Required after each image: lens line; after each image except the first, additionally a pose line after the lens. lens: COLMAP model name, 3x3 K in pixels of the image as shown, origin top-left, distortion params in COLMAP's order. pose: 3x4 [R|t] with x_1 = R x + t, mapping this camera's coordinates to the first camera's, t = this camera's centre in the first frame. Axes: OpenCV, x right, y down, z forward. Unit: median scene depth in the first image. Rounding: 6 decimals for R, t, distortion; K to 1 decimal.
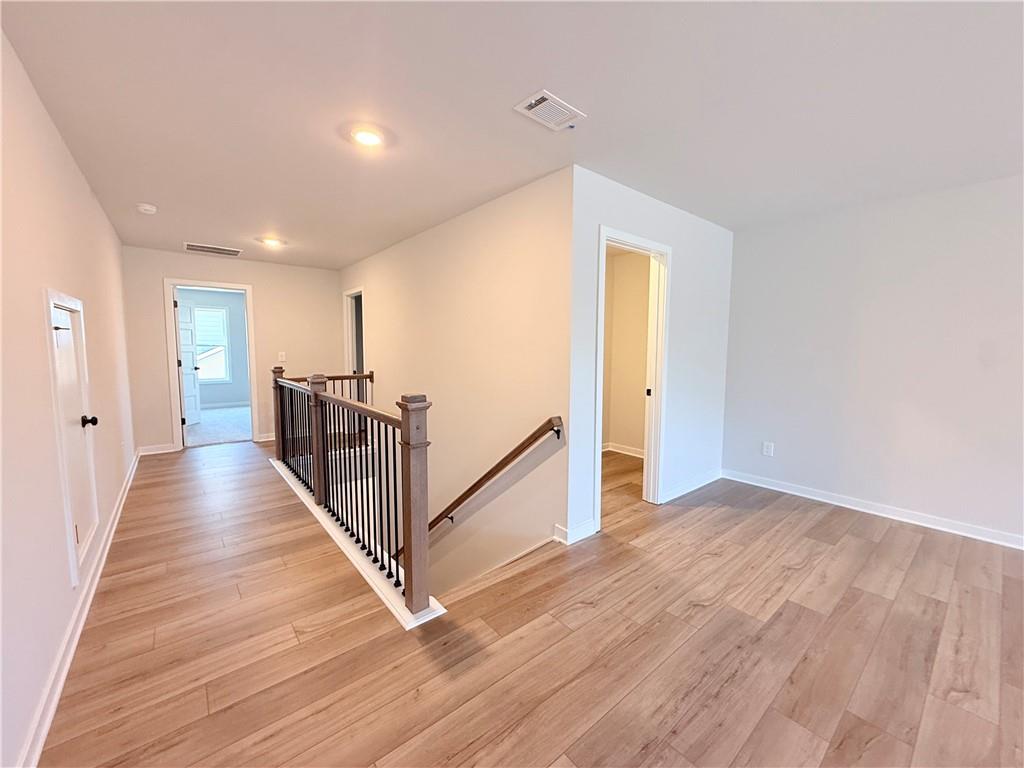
lens RADIAL K [[406.3, 0, 510.3], [0, 406.3, 384.0], [0, 0, 1]] dist [-0.001632, -0.000091]
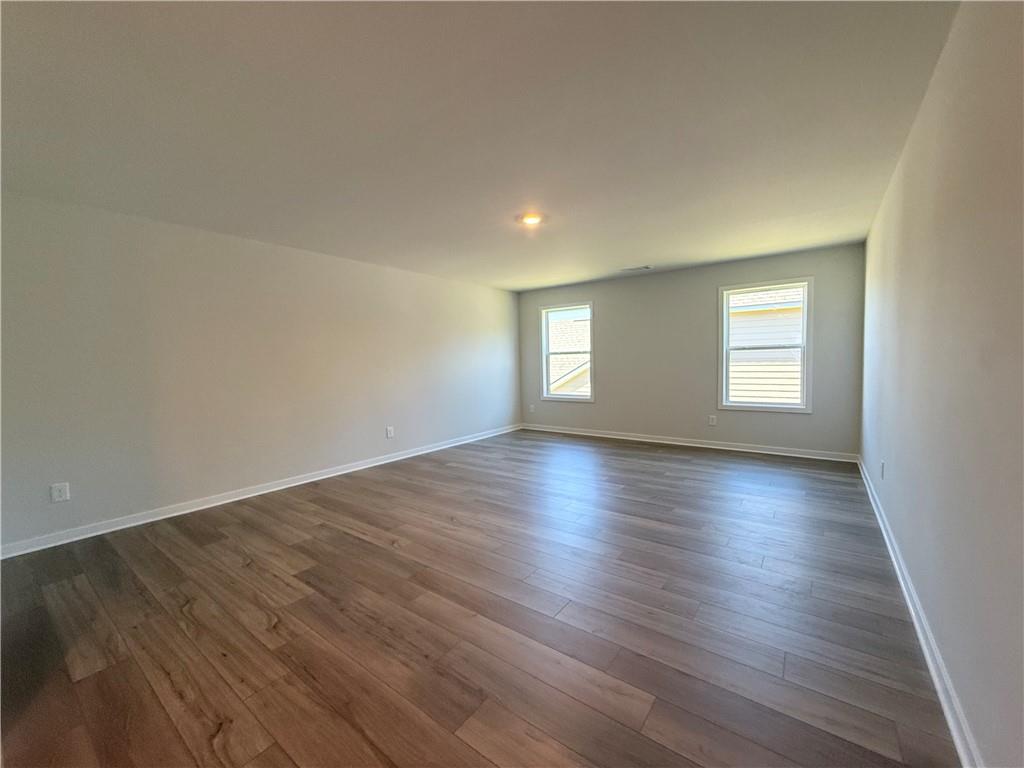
lens RADIAL K [[406.3, 0, 510.3], [0, 406.3, 384.0], [0, 0, 1]] dist [-0.001632, -0.000091]
pose [[-0.238723, -0.055253, 0.969514, -0.510045], [0.106459, 0.990873, 0.082684, -0.024138], [-0.965235, 0.122952, -0.230662, 0.590092]]
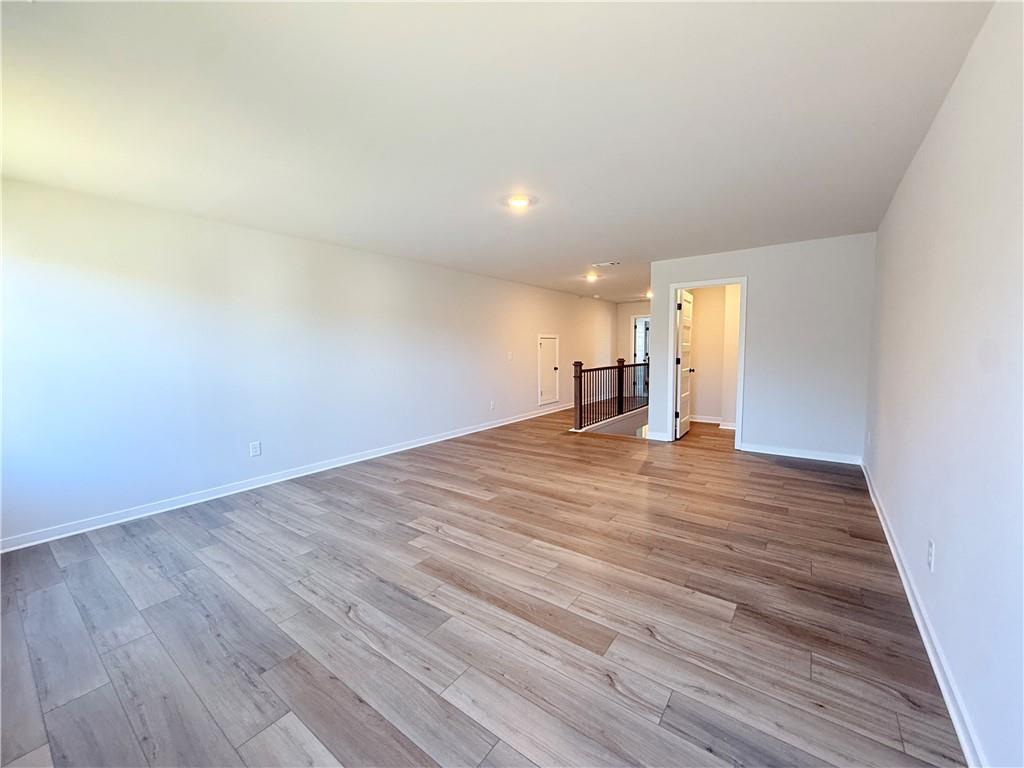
lens RADIAL K [[406.3, 0, 510.3], [0, 406.3, 384.0], [0, 0, 1]] dist [-0.001632, -0.000091]
pose [[0.240689, 0.073983, -0.967778, 2.476743], [-0.070426, 0.995794, 0.058610, 0.045426], [0.968044, 0.054050, 0.244887, -0.280546]]
